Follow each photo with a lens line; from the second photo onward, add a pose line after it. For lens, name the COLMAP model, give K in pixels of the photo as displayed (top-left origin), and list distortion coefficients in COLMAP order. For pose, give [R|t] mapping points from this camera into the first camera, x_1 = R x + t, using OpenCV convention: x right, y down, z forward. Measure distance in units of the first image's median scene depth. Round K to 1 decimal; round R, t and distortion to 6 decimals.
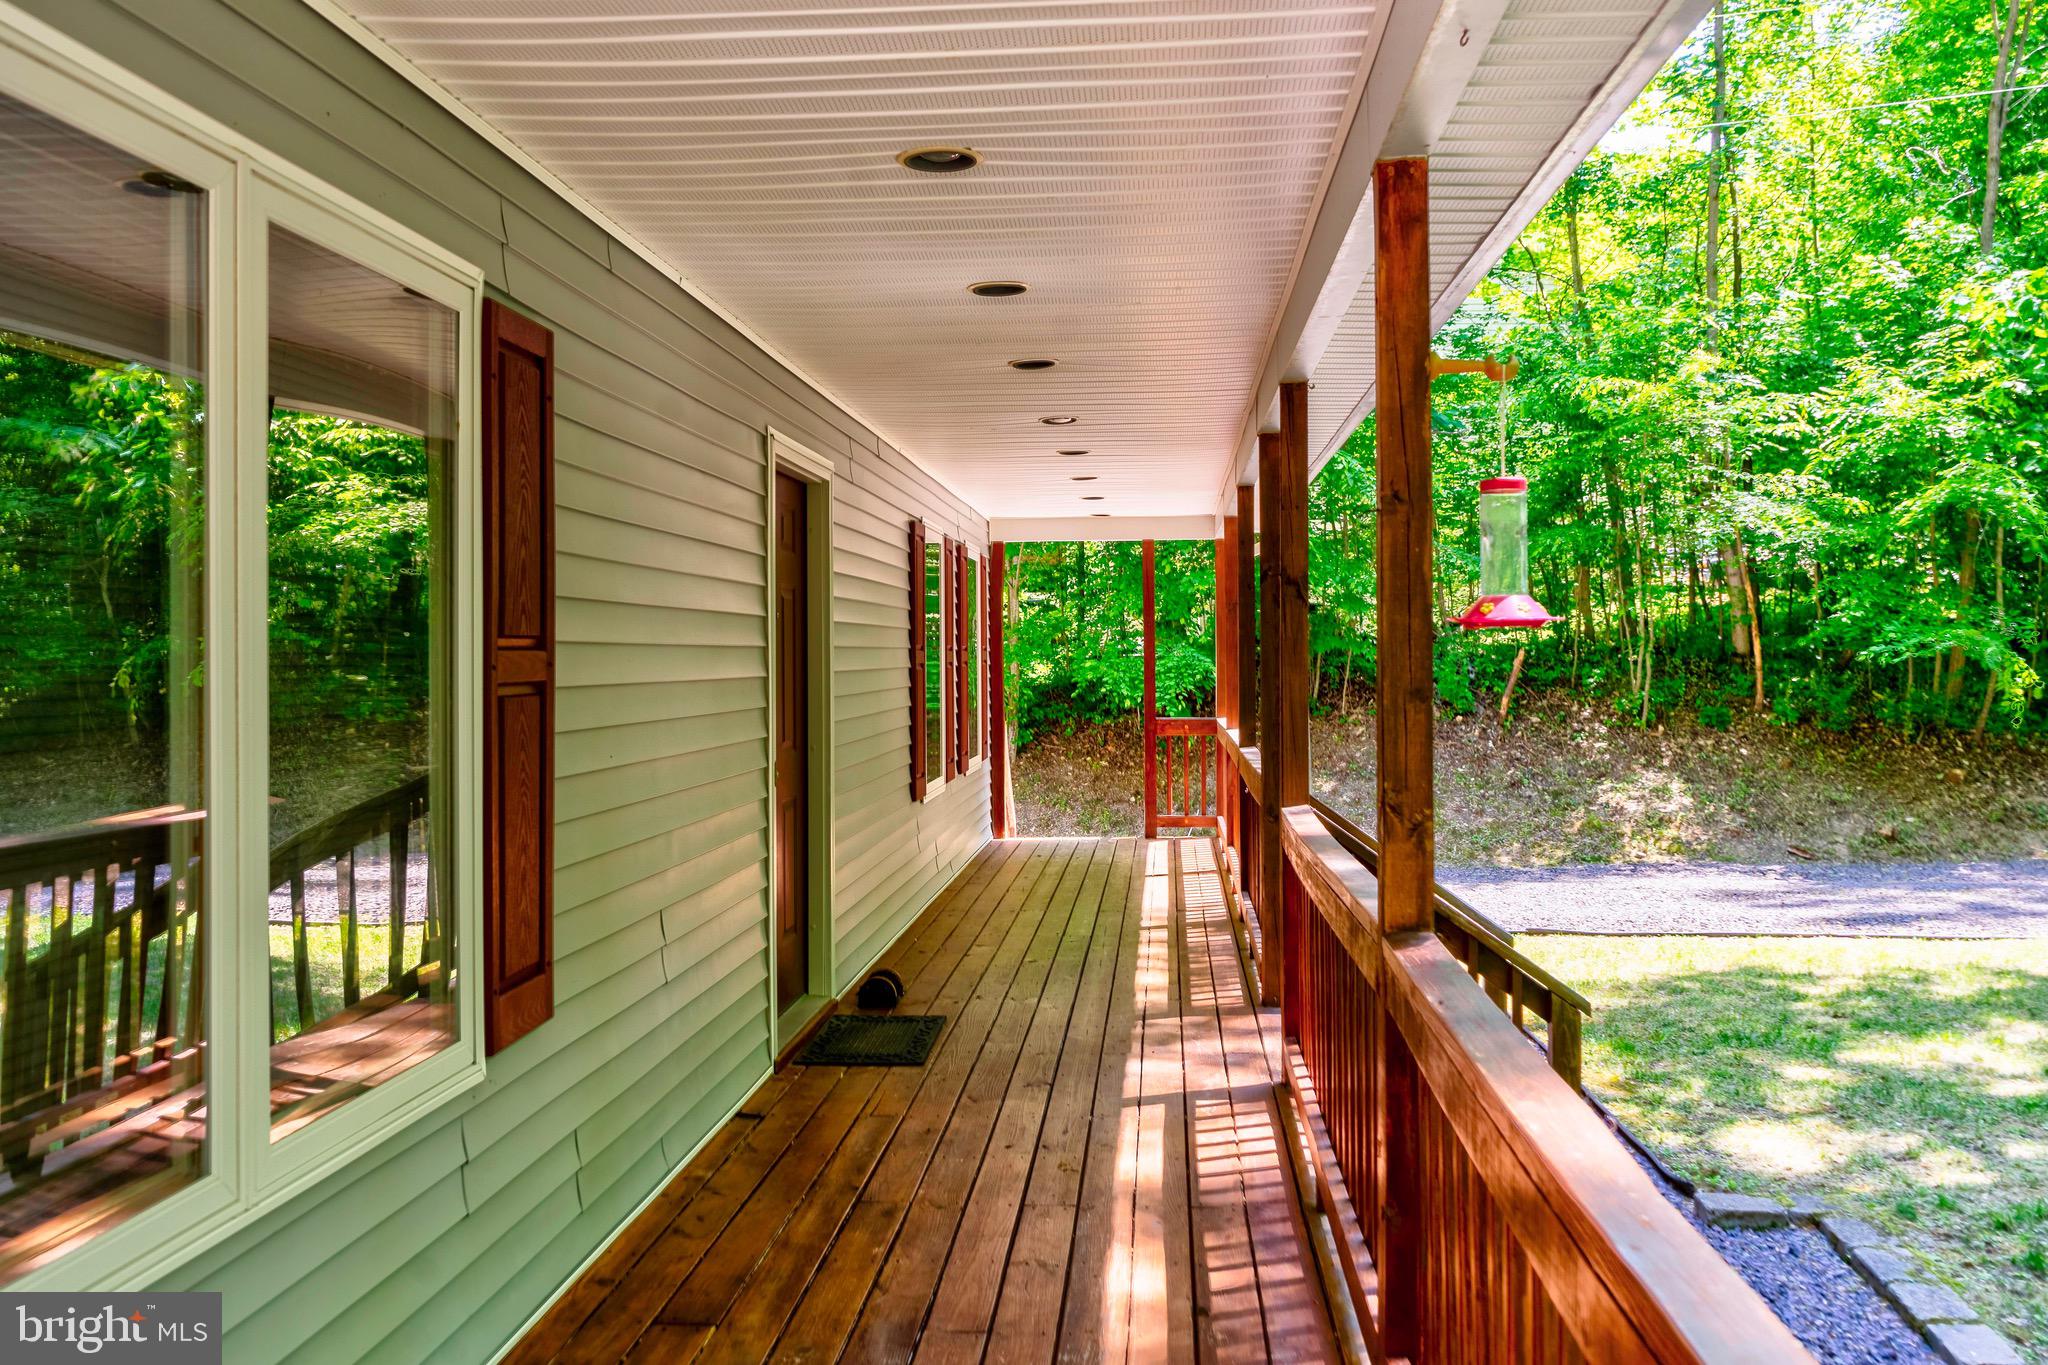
lens RADIAL K [[1651.9, 0, 1027.5], [0, 1651.9, 682.1], [0, 0, 1]] dist [-0.000422, -0.001815]
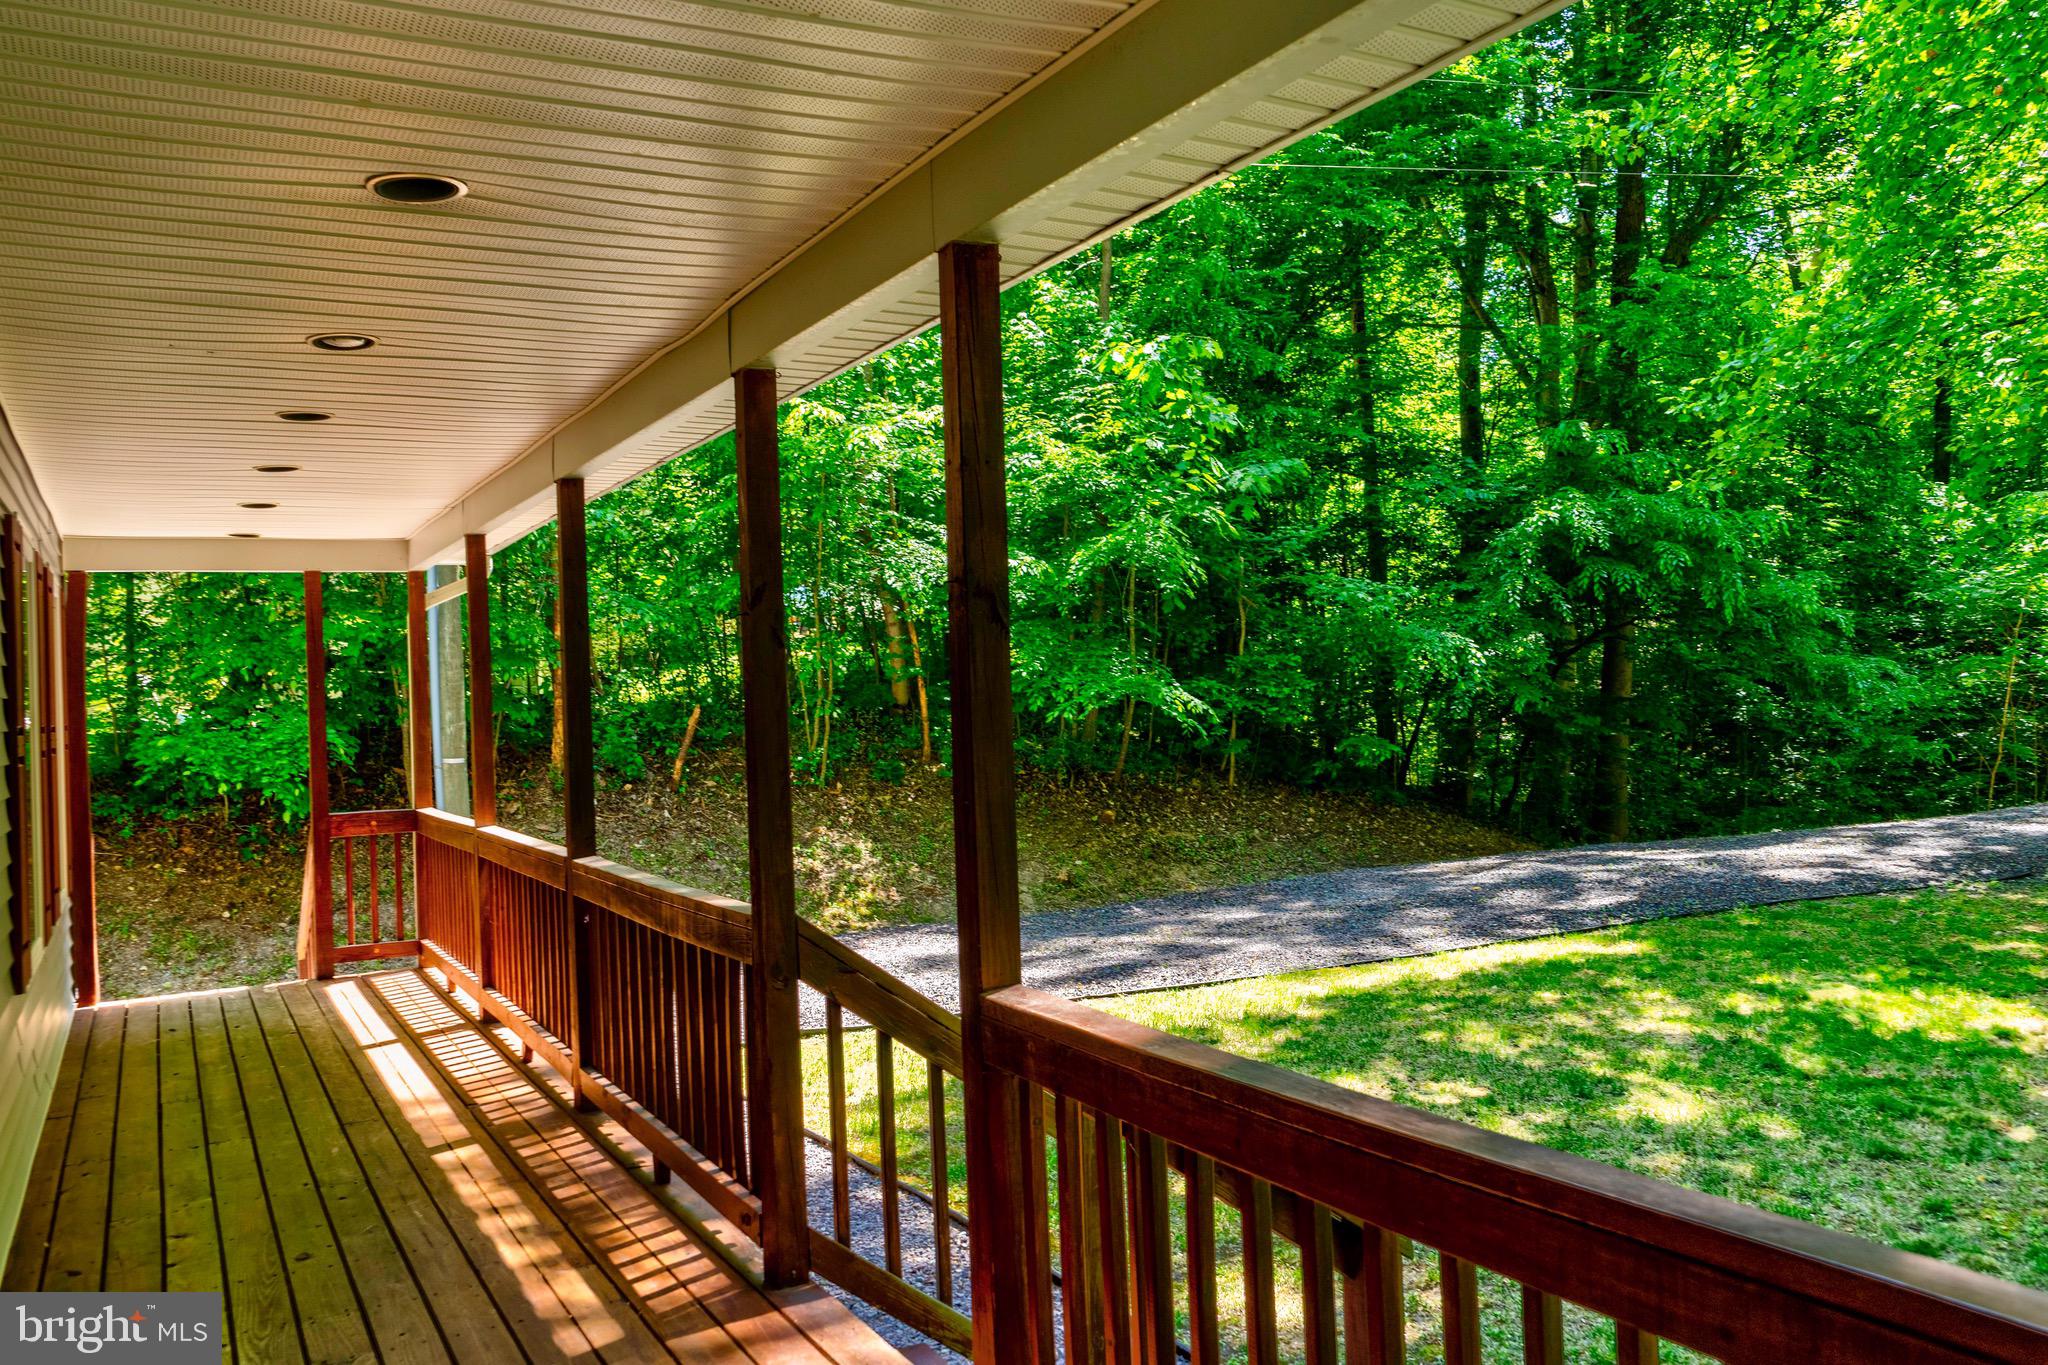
lens RADIAL K [[1651.9, 0, 1029.8], [0, 1651.9, 675.6], [0, 0, 1]] dist [-0.000422, -0.001815]
pose [[0.840931, -0.018085, 0.540840, -0.037722], [0.039078, 0.998861, -0.027361, -0.005101], [-0.539729, 0.044144, 0.840681, 0.146082]]
